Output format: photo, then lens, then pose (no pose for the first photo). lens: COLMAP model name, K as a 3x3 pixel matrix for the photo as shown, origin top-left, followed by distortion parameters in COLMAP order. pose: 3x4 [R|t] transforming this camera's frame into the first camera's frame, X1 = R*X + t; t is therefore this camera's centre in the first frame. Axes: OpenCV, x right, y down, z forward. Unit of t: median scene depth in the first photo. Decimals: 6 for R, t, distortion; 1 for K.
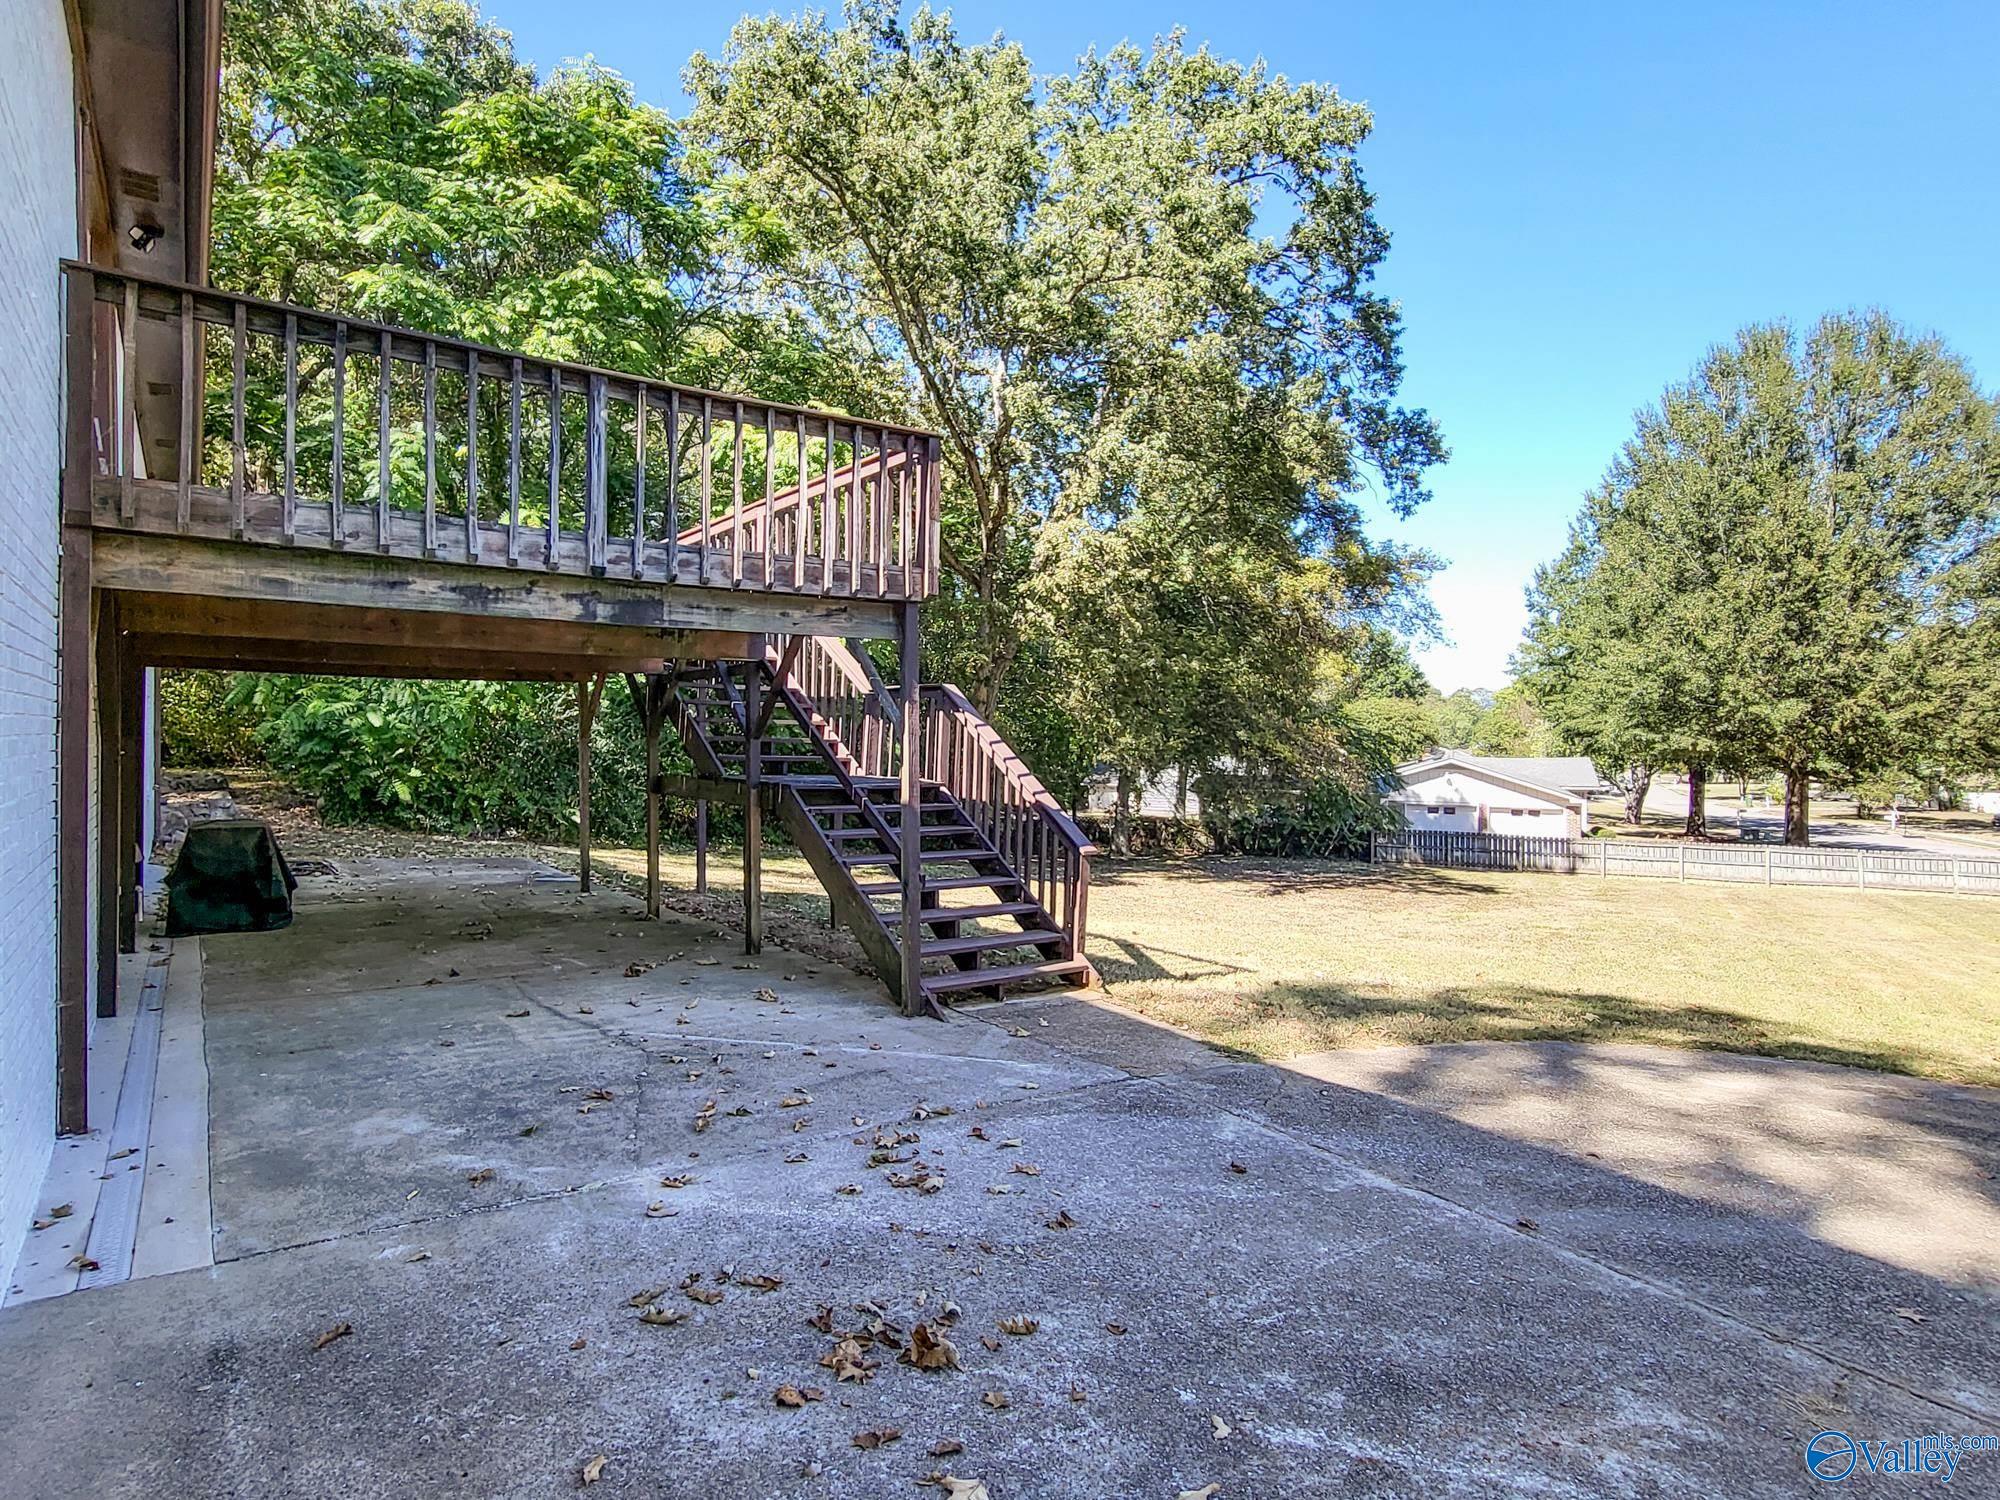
lens RADIAL K [[1095.2, 0, 983.8], [0, 1095.2, 751.6], [0, 0, 1]] dist [-0.001867, -0.002111]
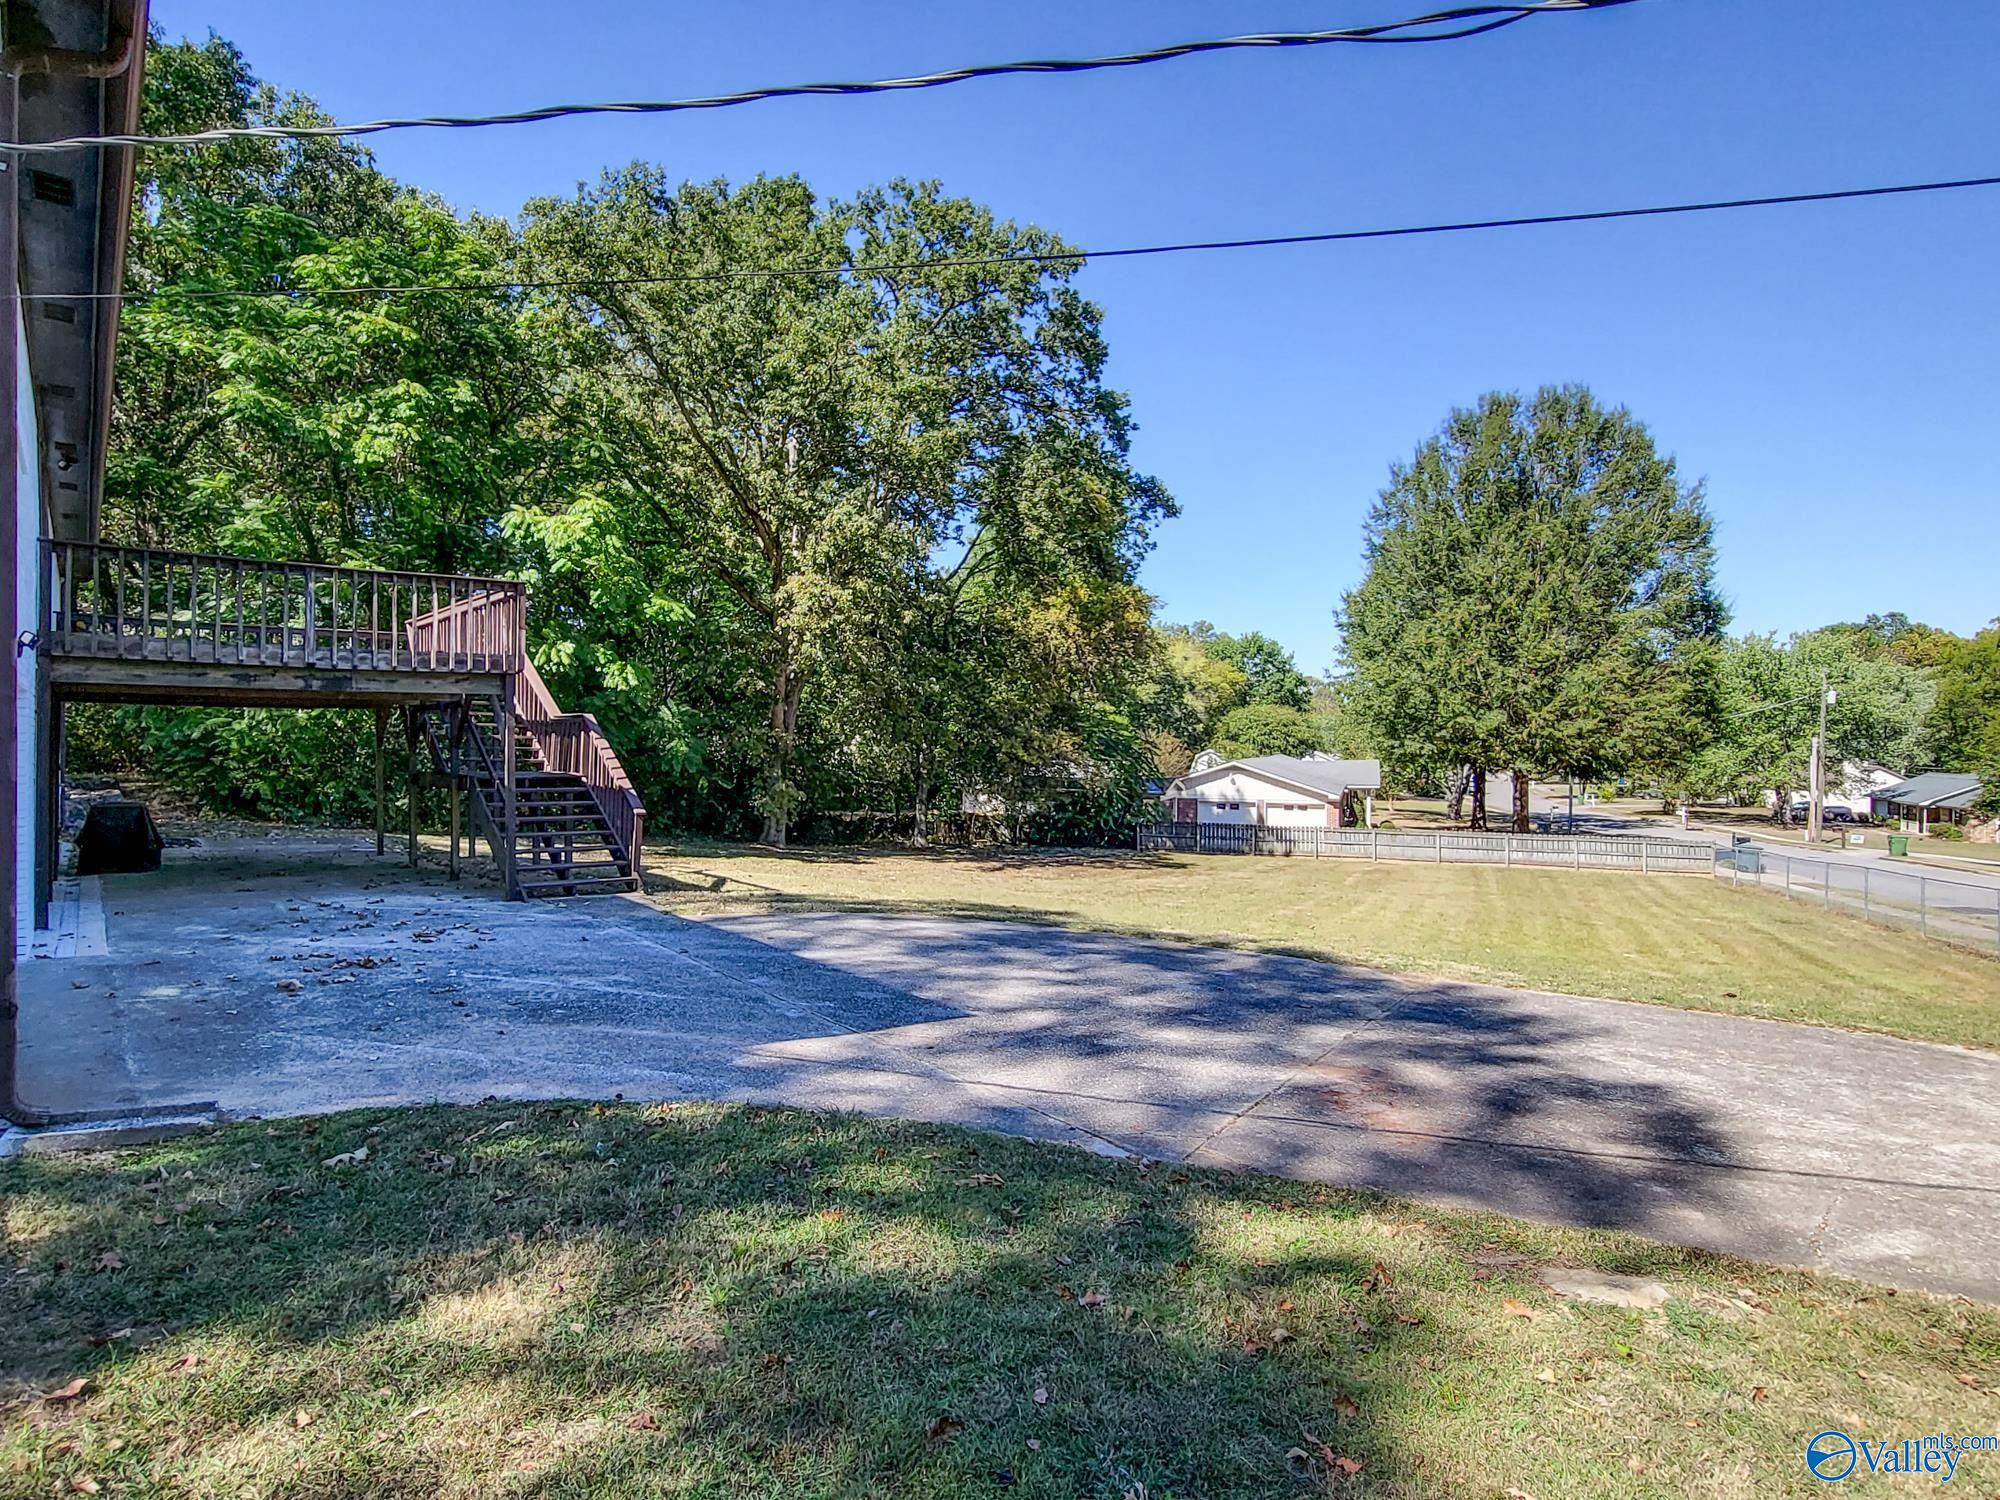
lens RADIAL K [[1095.2, 0, 983.8], [0, 1095.2, 751.6], [0, 0, 1]] dist [-0.001867, -0.002111]
pose [[0.997971, -0.003629, 0.063574, 0.125333], [0.003937, 0.999981, -0.004720, 0.001109], [-0.063556, 0.004960, 0.997966, -0.179267]]
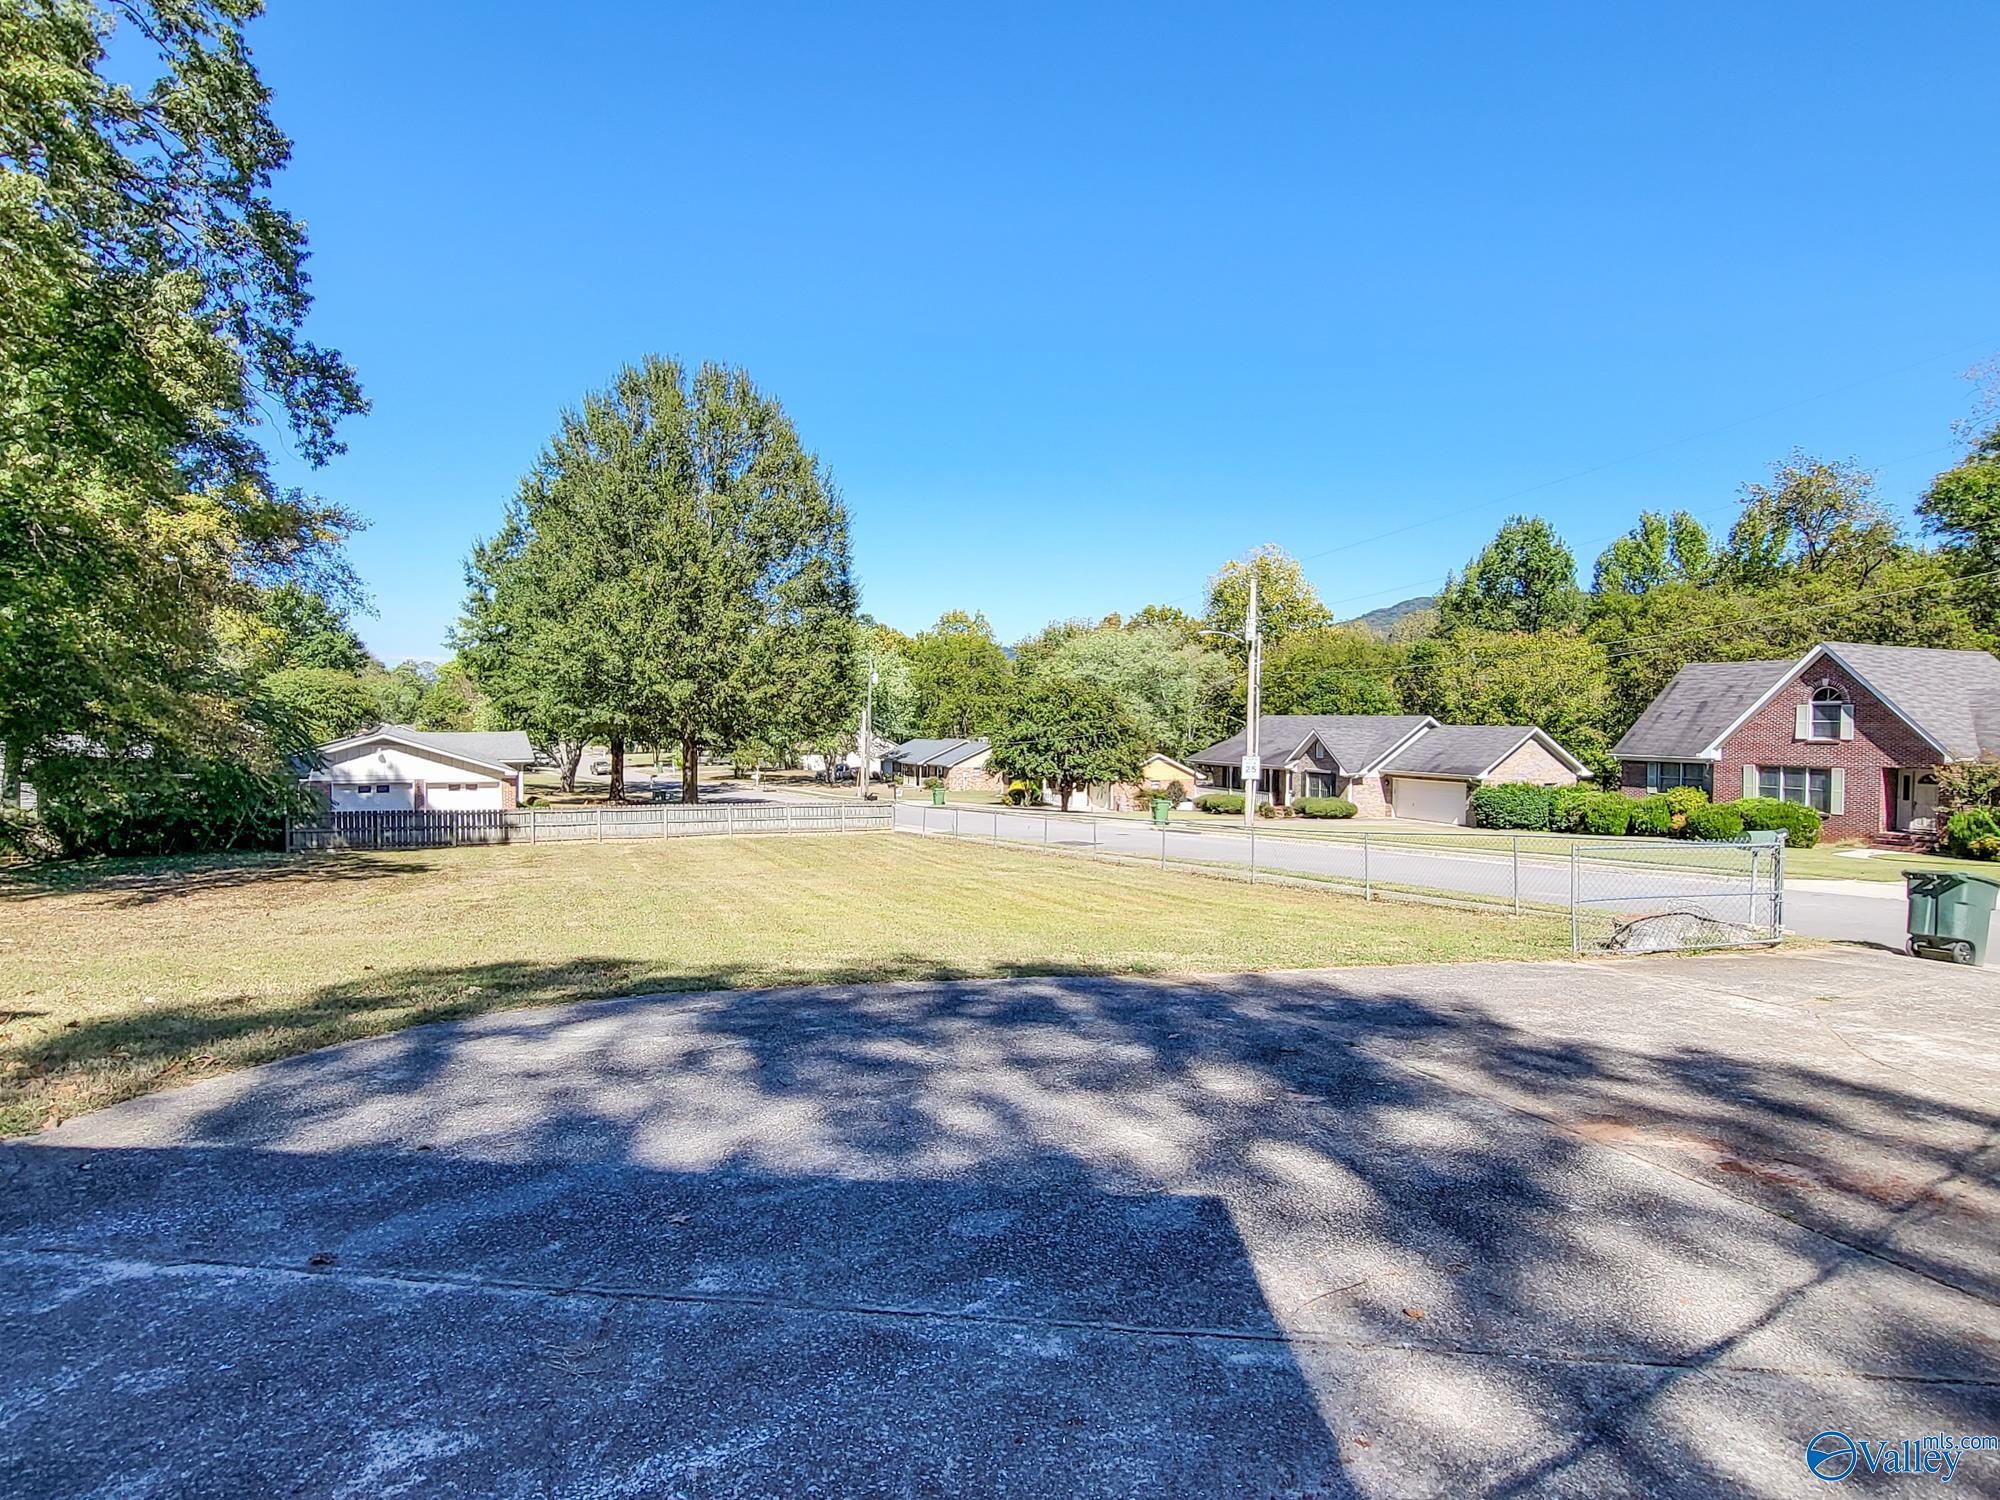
lens RADIAL K [[1095.2, 0, 983.8], [0, 1095.2, 751.6], [0, 0, 1]] dist [-0.001867, -0.002111]
pose [[0.625226, -0.024134, 0.780070, 0.018098], [0.006345, 0.999646, 0.025842, 0.001007], [-0.780418, -0.011207, 0.625158, 0.005845]]
